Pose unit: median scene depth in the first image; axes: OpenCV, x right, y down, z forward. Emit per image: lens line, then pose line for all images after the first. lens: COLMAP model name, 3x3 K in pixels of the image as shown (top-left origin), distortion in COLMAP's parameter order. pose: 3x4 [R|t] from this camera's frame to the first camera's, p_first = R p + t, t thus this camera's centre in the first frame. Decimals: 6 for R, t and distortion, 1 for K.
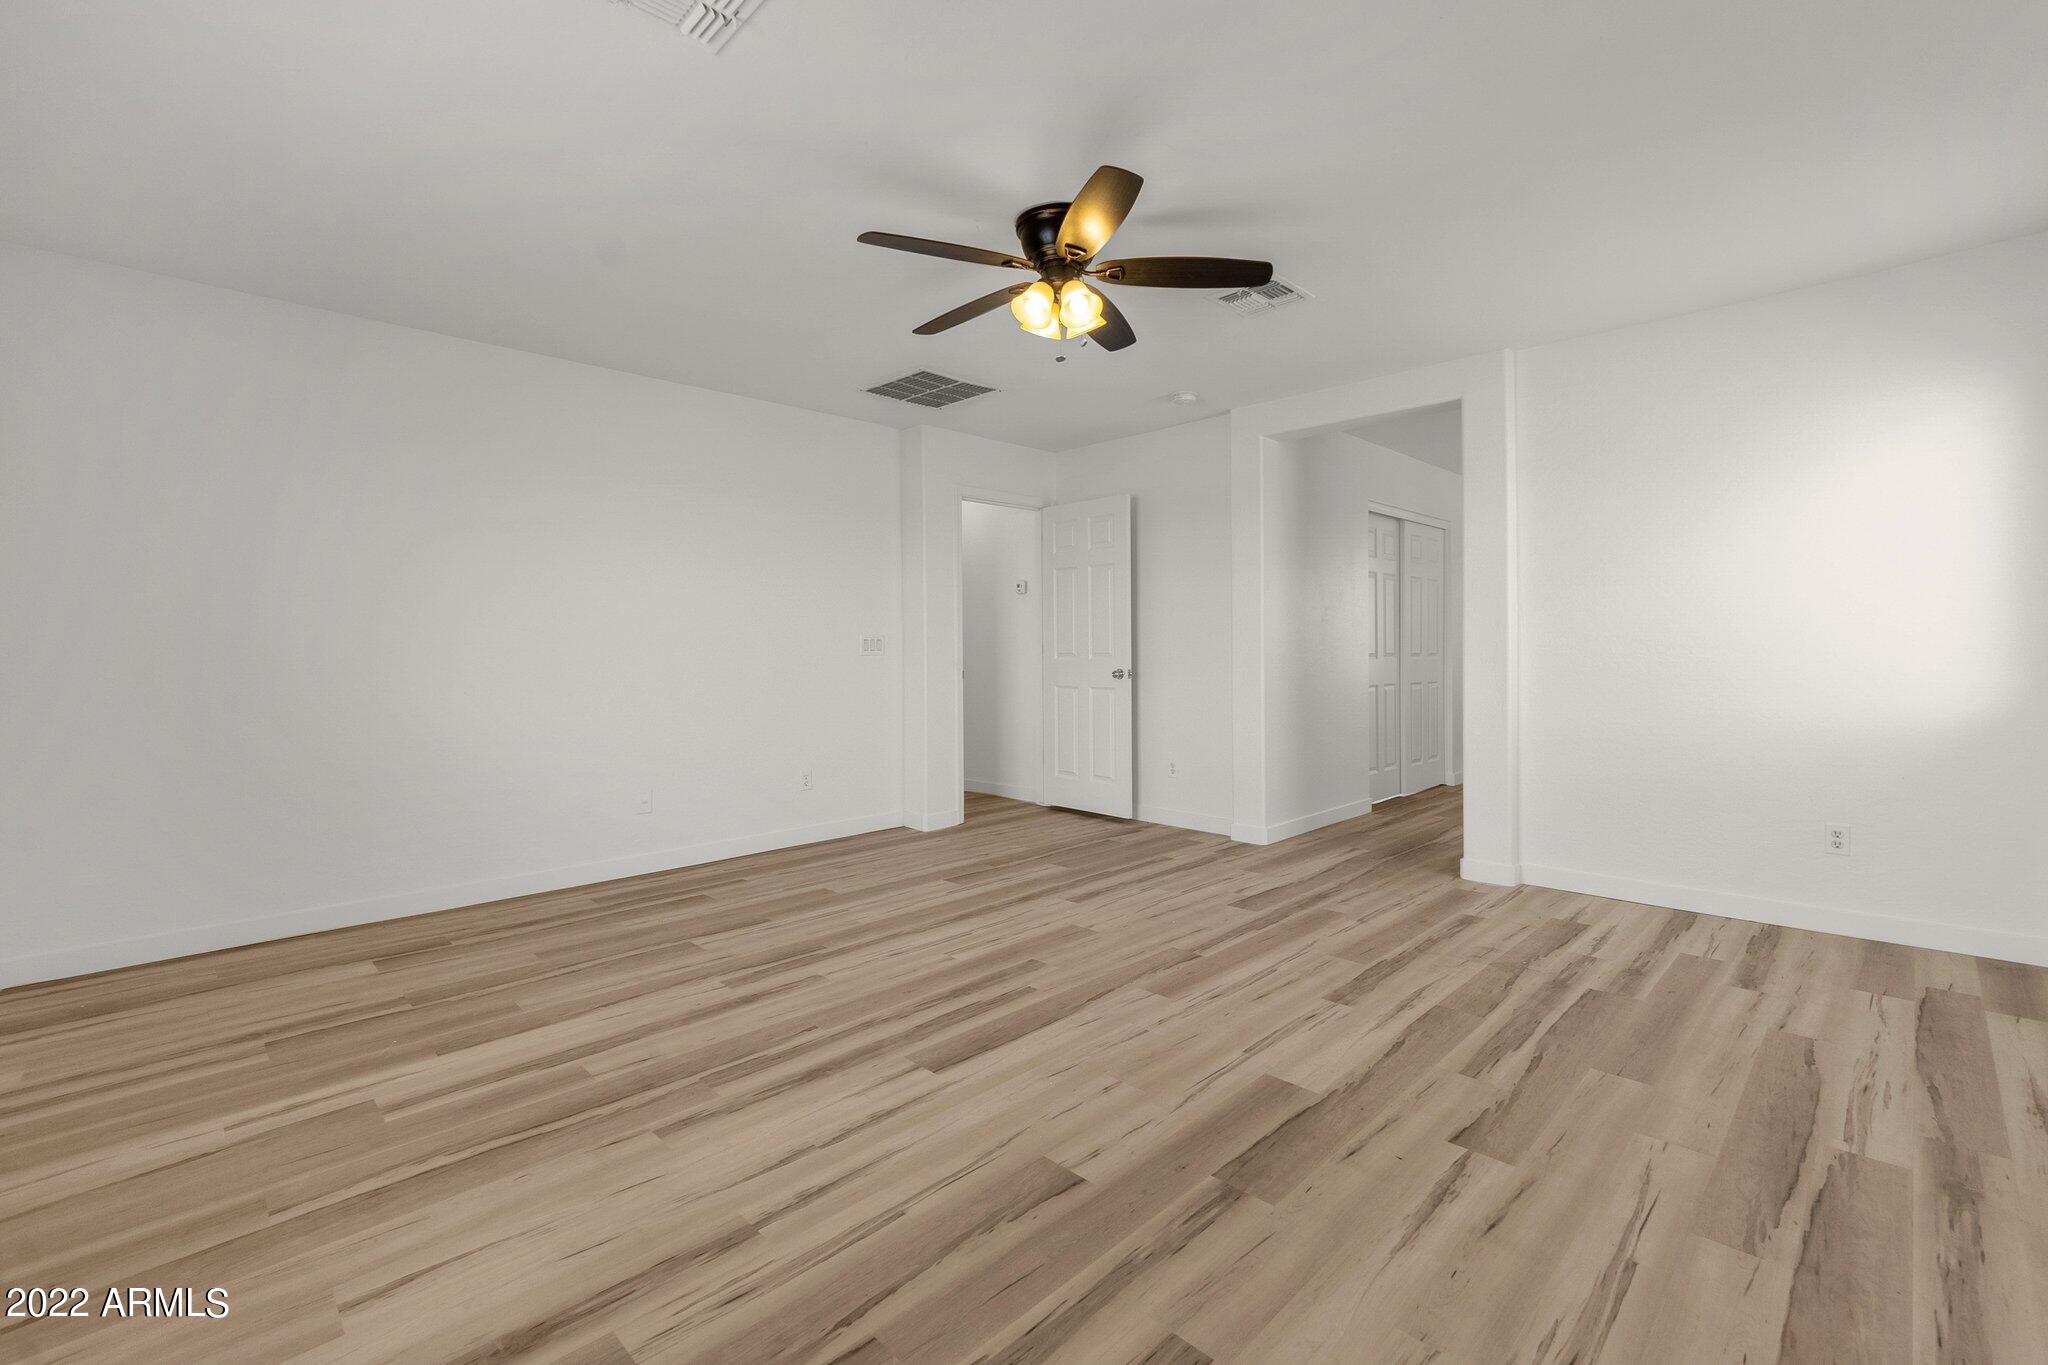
lens RADIAL K [[910.2, 0, 1031.4], [0, 910.2, 664.9], [0, 0, 1]] dist [0.001241, -0.001456]
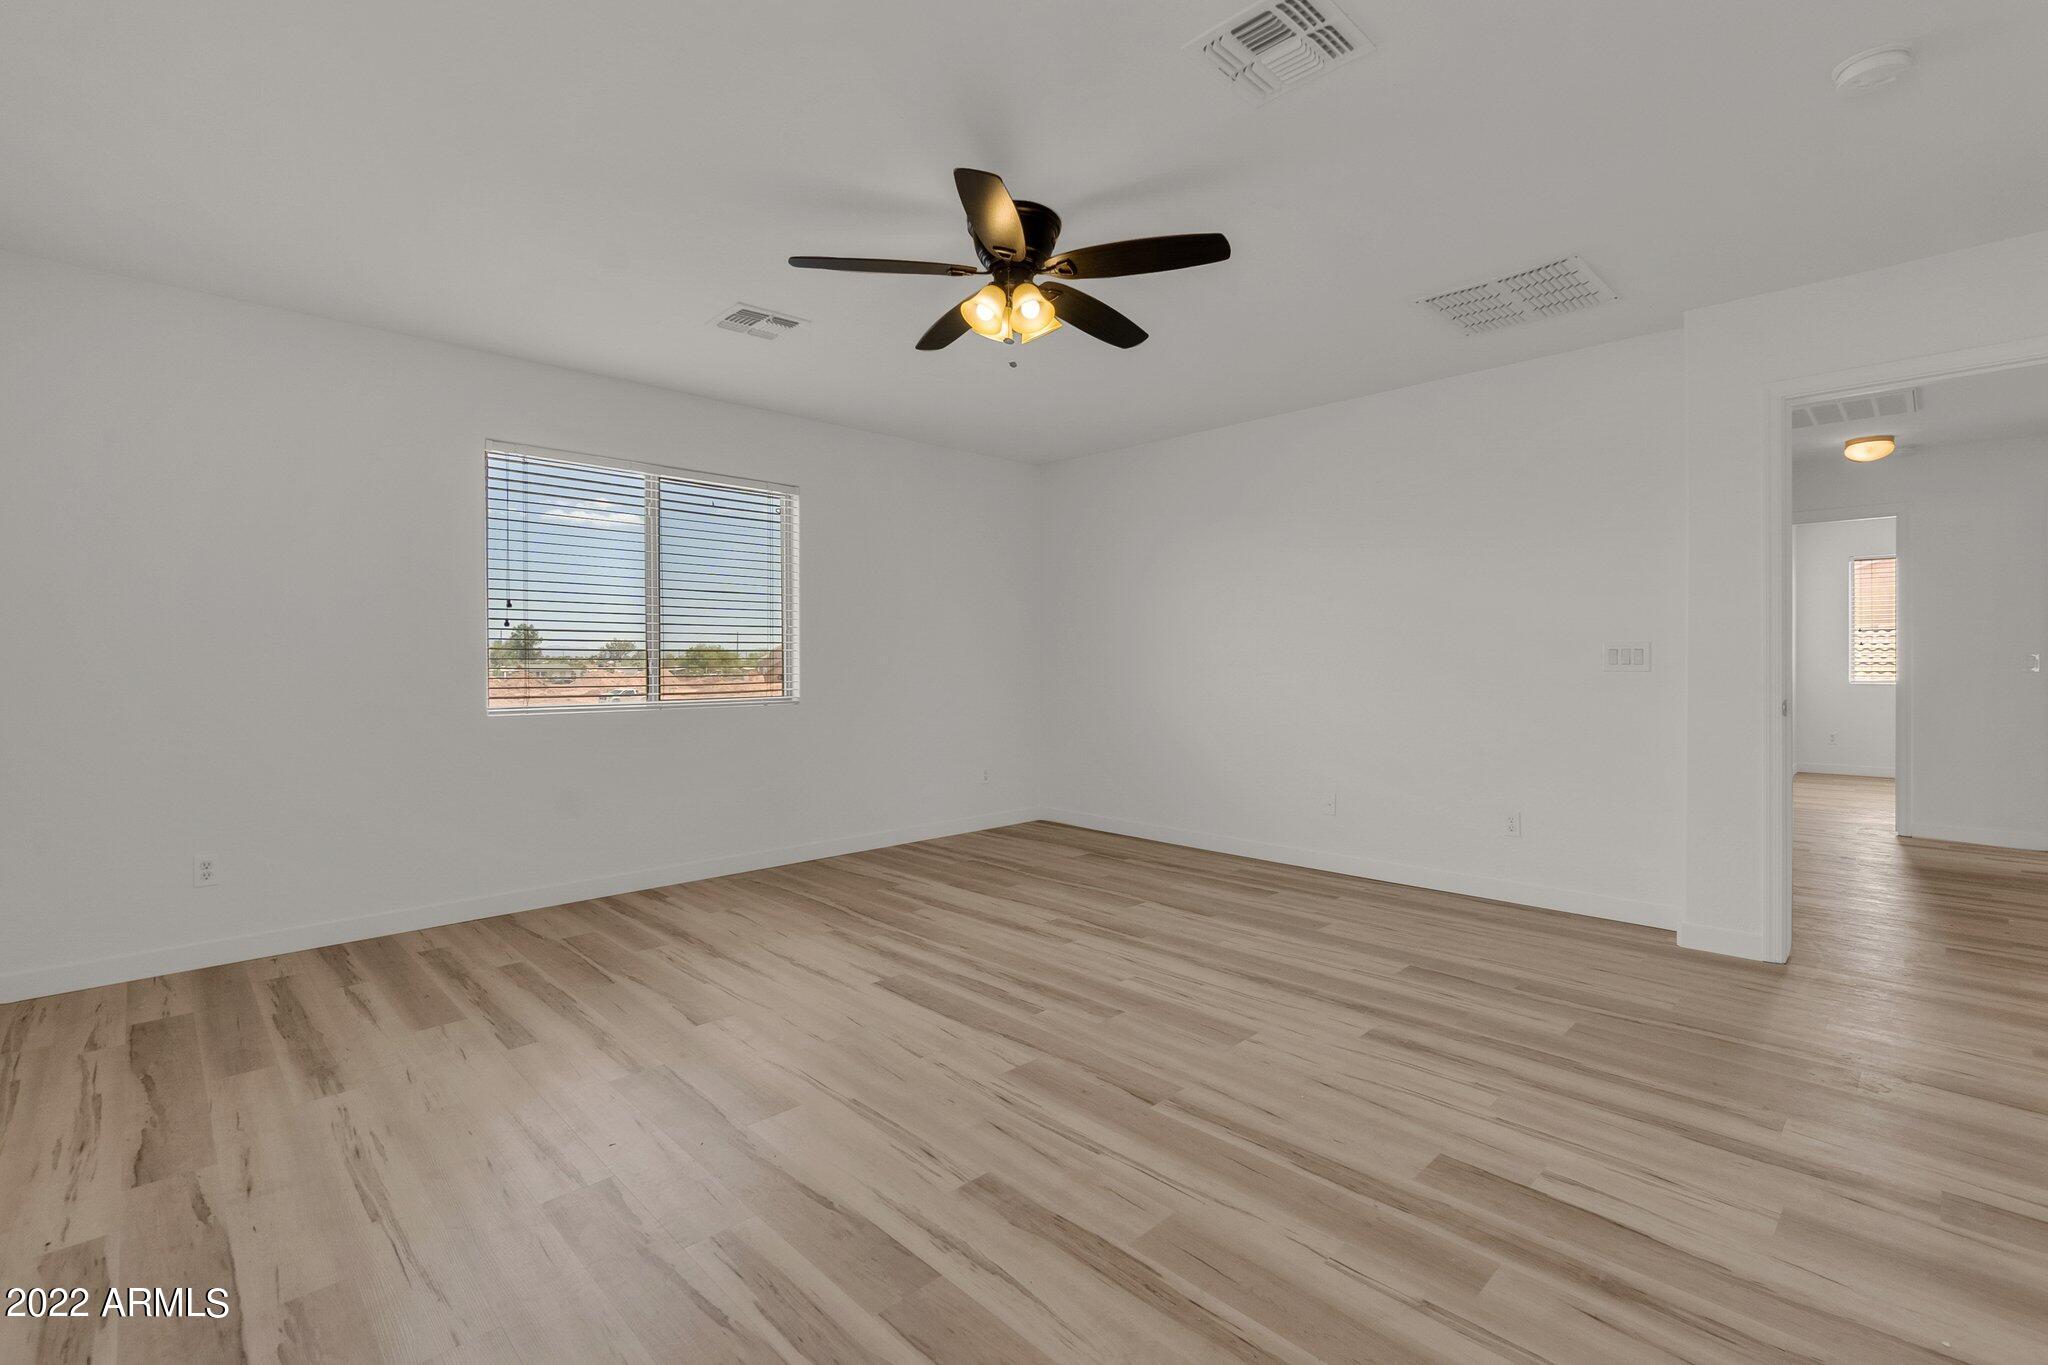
lens RADIAL K [[910.2, 0, 1031.4], [0, 910.2, 664.9], [0, 0, 1]] dist [0.001241, -0.001456]
pose [[-0.020714, 0.009761, -0.999738, 0.944677], [-0.019958, 0.999749, 0.010174, -0.024154], [0.999586, 0.020164, -0.020514, 0.978565]]
